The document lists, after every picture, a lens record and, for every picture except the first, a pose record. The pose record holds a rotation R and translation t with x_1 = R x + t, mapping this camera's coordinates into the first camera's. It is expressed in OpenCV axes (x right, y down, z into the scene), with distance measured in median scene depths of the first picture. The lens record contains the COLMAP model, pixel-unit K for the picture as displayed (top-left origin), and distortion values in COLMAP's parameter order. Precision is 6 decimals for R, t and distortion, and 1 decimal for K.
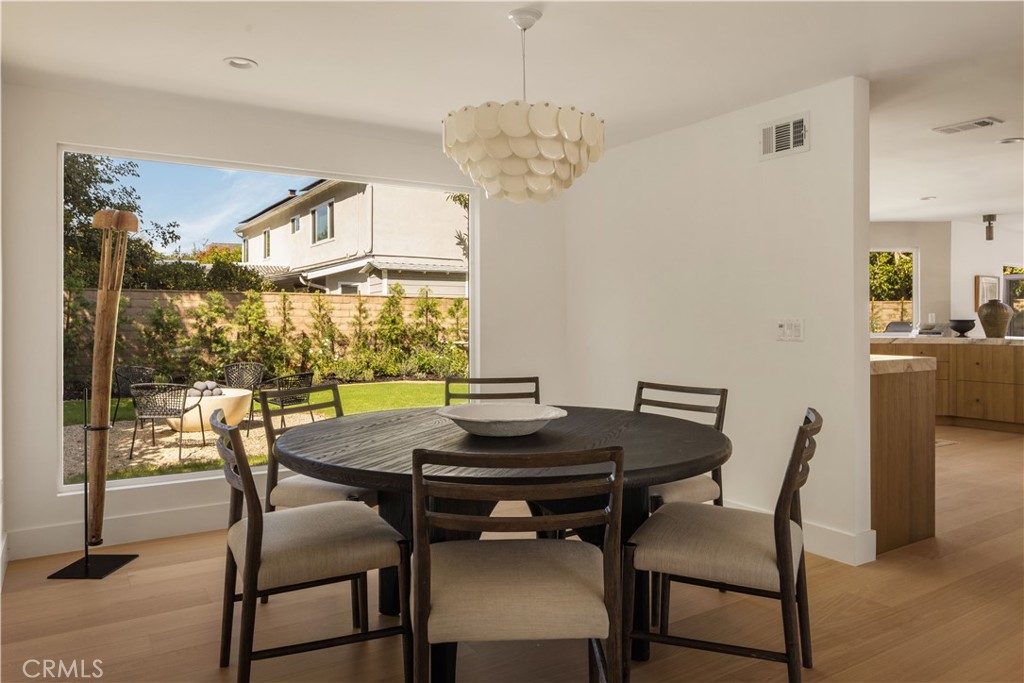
lens RADIAL K [[701.8, 0, 520.5], [0, 701.8, 312.2], [0, 0, 1]] dist [0.003328, -0.000559]
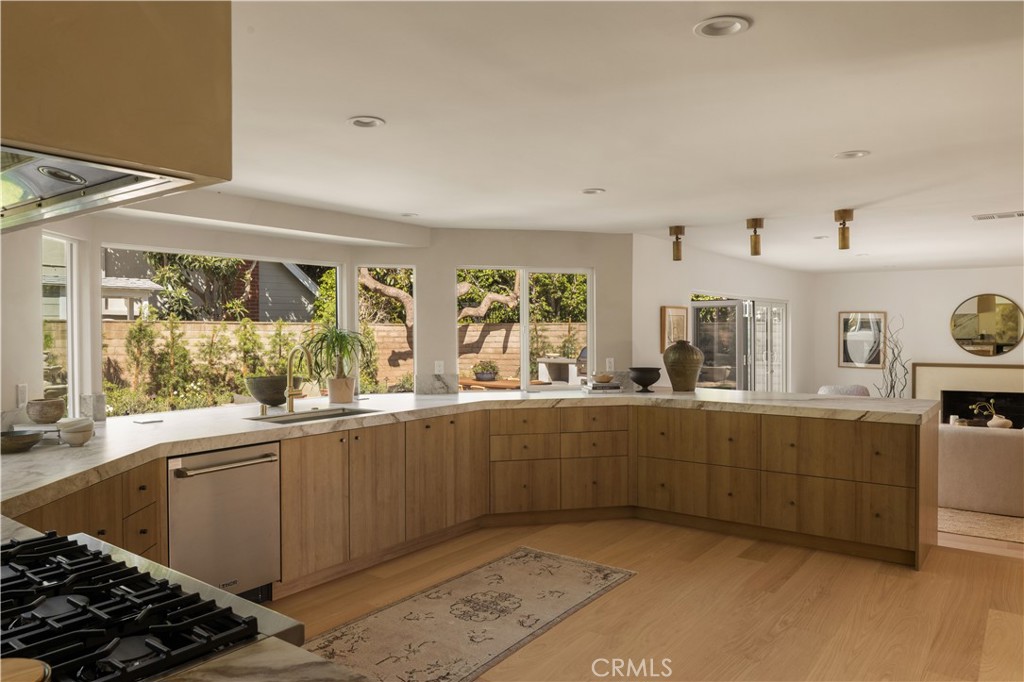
lens RADIAL K [[701.8, 0, 507.5], [0, 701.8, 331.3], [0, 0, 1]] dist [0.003328, -0.000559]
pose [[0.938113, -0.006041, 0.346278, 0.240801], [0.002272, 0.999934, 0.011287, -0.036519], [-0.346323, -0.009802, 0.938064, 0.363741]]
